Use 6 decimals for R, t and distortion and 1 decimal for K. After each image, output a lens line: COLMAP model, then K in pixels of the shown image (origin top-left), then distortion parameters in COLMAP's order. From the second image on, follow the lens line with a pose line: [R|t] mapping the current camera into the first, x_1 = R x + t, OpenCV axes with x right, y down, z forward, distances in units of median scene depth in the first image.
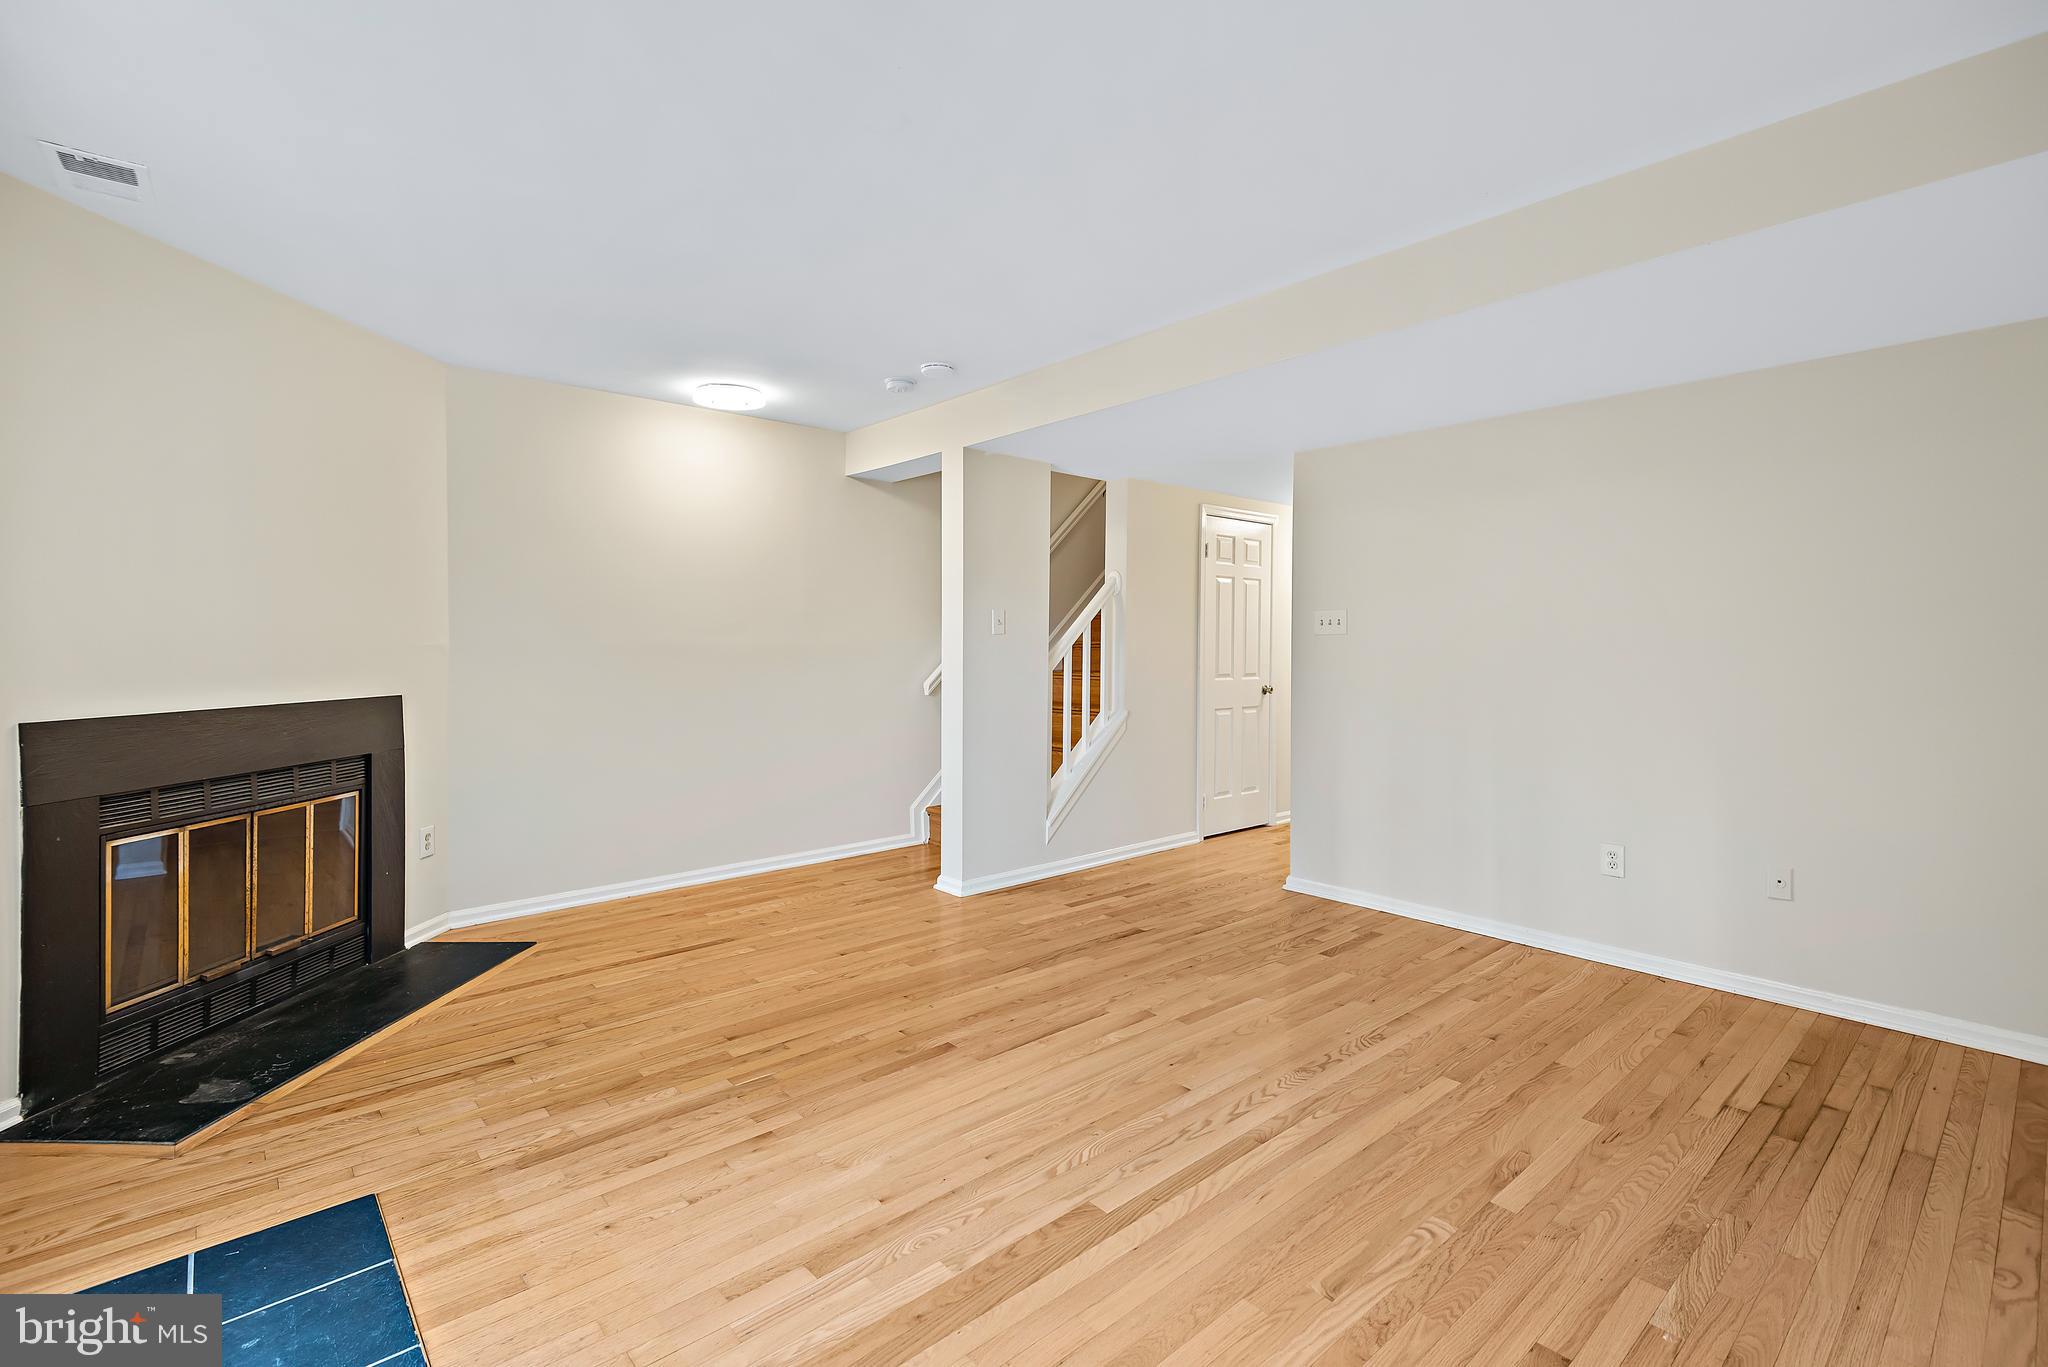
lens RADIAL K [[931.5, 0, 1023.7], [0, 931.5, 643.0], [0, 0, 1]] dist [0.028871, -0.013511]
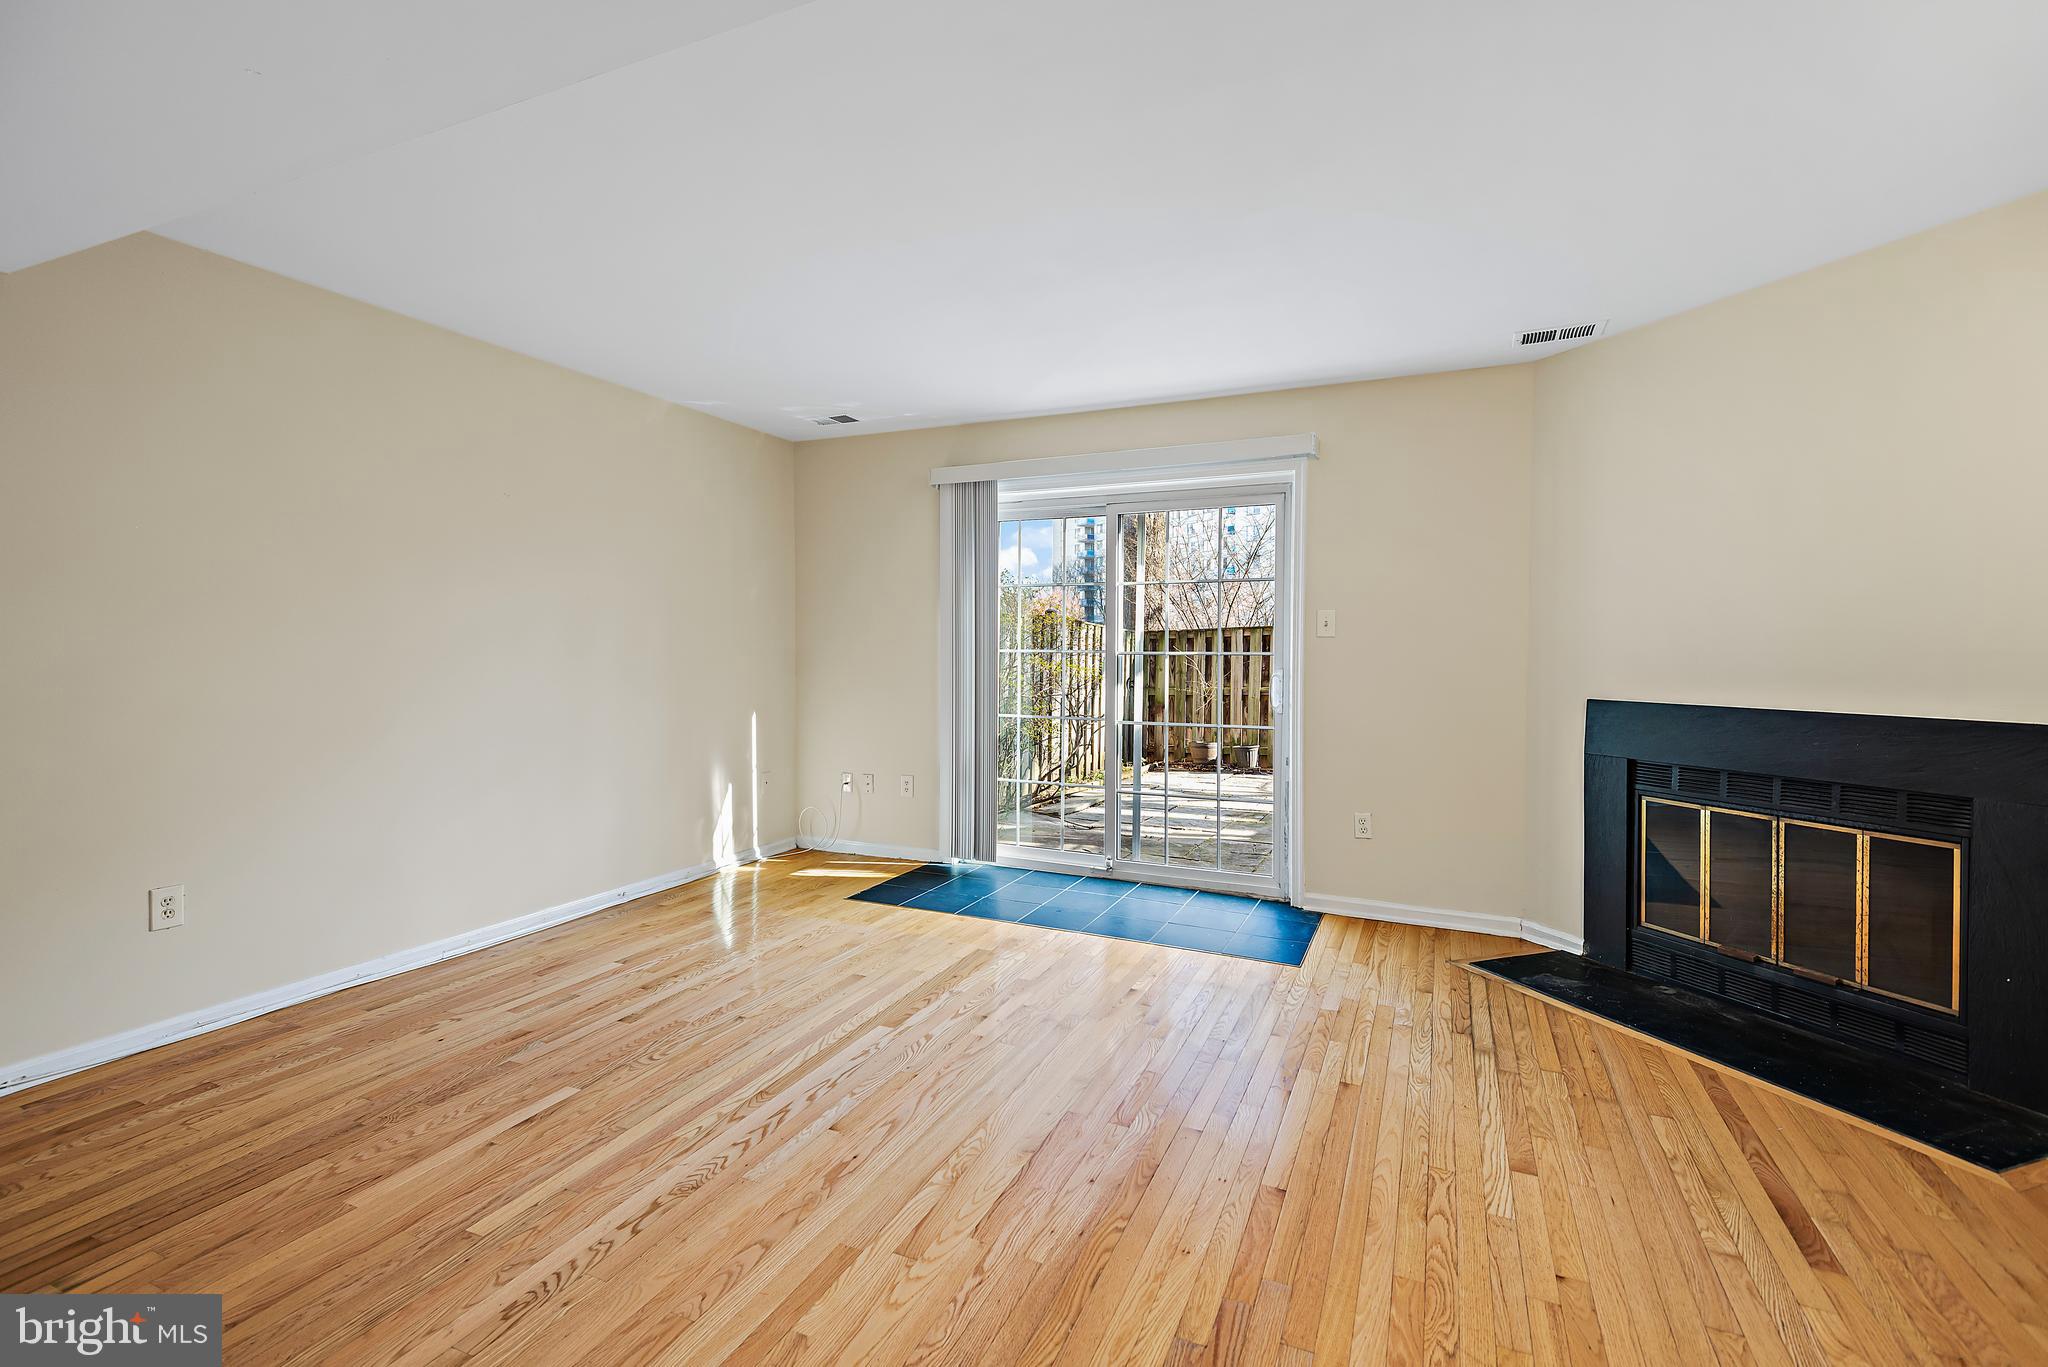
lens RADIAL K [[931.5, 0, 1023.7], [0, 931.5, 643.0], [0, 0, 1]] dist [0.028871, -0.013511]
pose [[-0.915125, -0.008136, -0.403088, 0.389358], [-0.005359, 0.999954, -0.008017, 0.010136], [0.403134, -0.005176, -0.915126, 1.978773]]
